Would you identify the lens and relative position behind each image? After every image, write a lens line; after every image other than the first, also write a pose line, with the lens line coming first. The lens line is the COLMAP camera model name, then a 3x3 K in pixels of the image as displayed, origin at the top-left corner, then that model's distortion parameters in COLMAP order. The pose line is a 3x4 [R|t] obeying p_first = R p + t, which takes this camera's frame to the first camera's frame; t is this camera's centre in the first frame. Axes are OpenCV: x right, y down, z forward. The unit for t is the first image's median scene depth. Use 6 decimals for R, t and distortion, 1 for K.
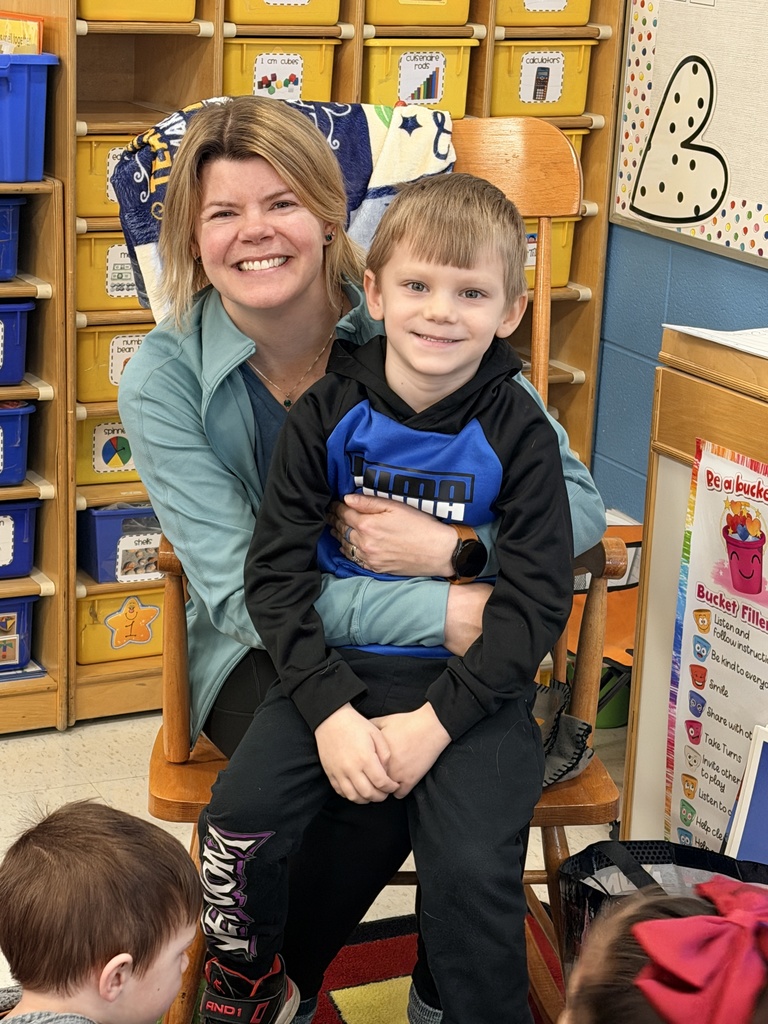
lens RADIAL K [[2196.8, 0, 383.6], [0, 2196.8, 510.2], [0, 0, 1]] dist [0.118449, 0.000000]
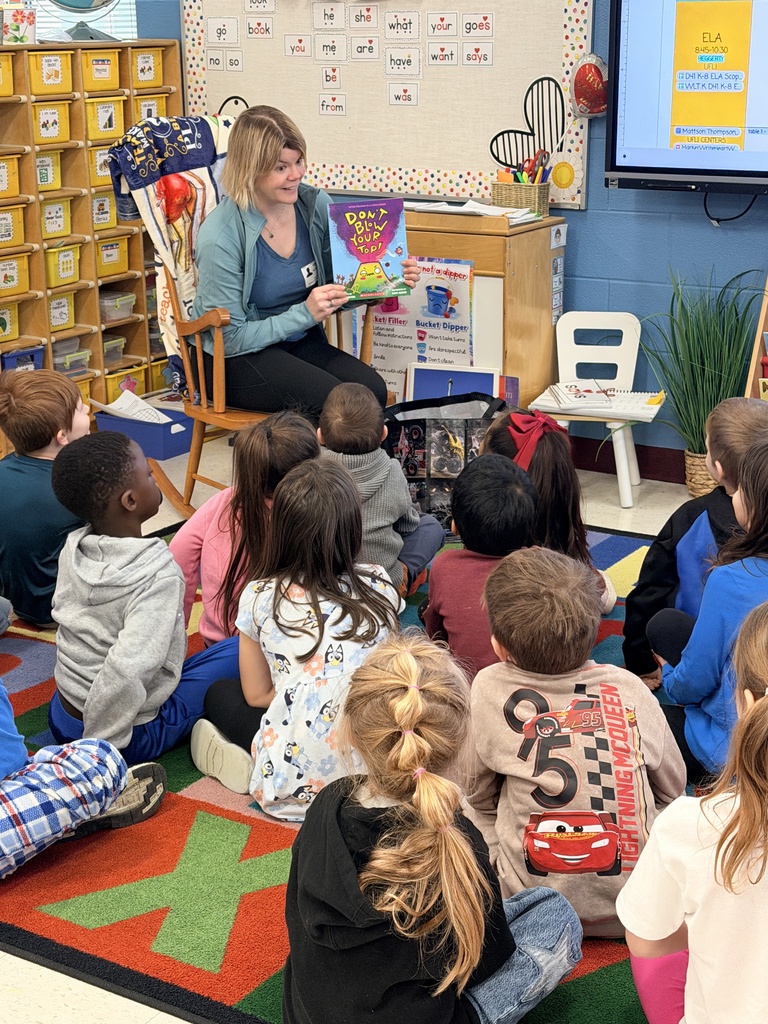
lens RADIAL K [[1645.1, 0, 384.1], [0, 1645.1, 512.8], [0, 0, 1]] dist [0.061683, 0.000000]
pose [[0.848622, -0.199572, 0.489909, -0.580113], [0.188554, 0.979394, 0.072358, 0.092655], [-0.494254, 0.030970, 0.868765, -0.407576]]
